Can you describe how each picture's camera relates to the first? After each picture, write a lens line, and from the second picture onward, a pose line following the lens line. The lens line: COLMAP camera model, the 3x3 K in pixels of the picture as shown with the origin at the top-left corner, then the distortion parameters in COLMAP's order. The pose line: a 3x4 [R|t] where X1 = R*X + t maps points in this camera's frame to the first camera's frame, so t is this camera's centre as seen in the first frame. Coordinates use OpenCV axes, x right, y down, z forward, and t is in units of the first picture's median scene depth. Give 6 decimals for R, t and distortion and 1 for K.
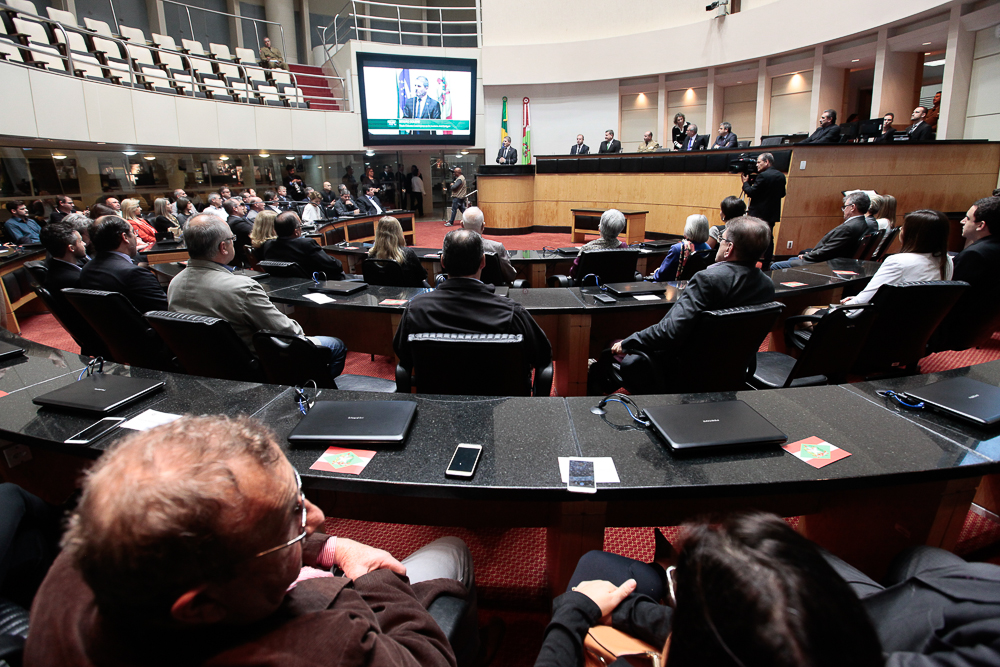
lens RADIAL K [[464.8, 0, 498.8], [0, 464.8, 330.2], [0, 0, 1]] dist [-0.037510, 0.009845]
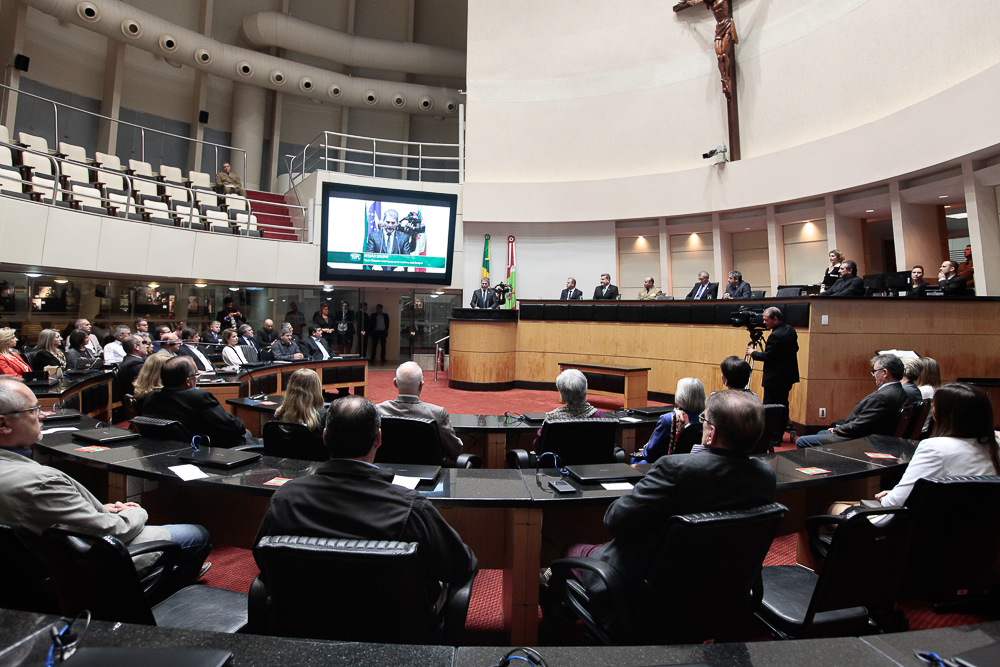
lens RADIAL K [[573.4, 0, 501.4], [0, 573.4, 324.0], [0, 0, 1]] dist [-0.036821, 0.027070]
pose [[0.999127, 0.036205, 0.020830, 0.029649], [-0.028060, 0.951181, -0.307357, -0.009035], [-0.030941, 0.306504, 0.951366, 0.009814]]
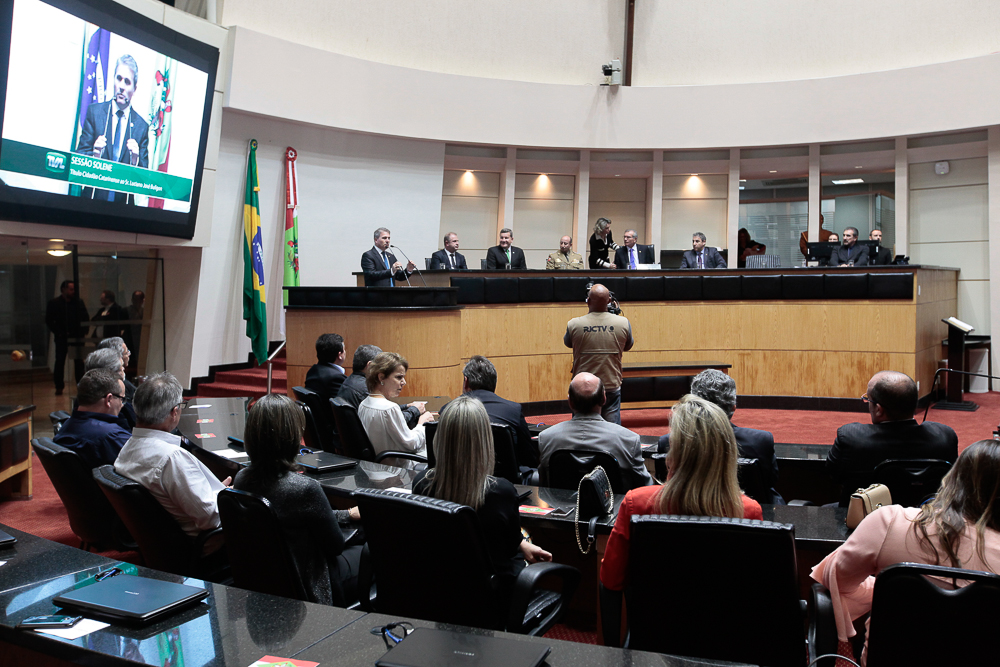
lens RADIAL K [[879.3, 0, 501.3], [0, 879.3, 331.2], [0, 0, 1]] dist [-0.017619, 0.084128]
pose [[0.543923, -0.028939, 0.838636, -0.732094], [0.271054, 0.951890, -0.142953, -0.184796], [-0.794152, 0.305071, 0.525599, 0.538002]]
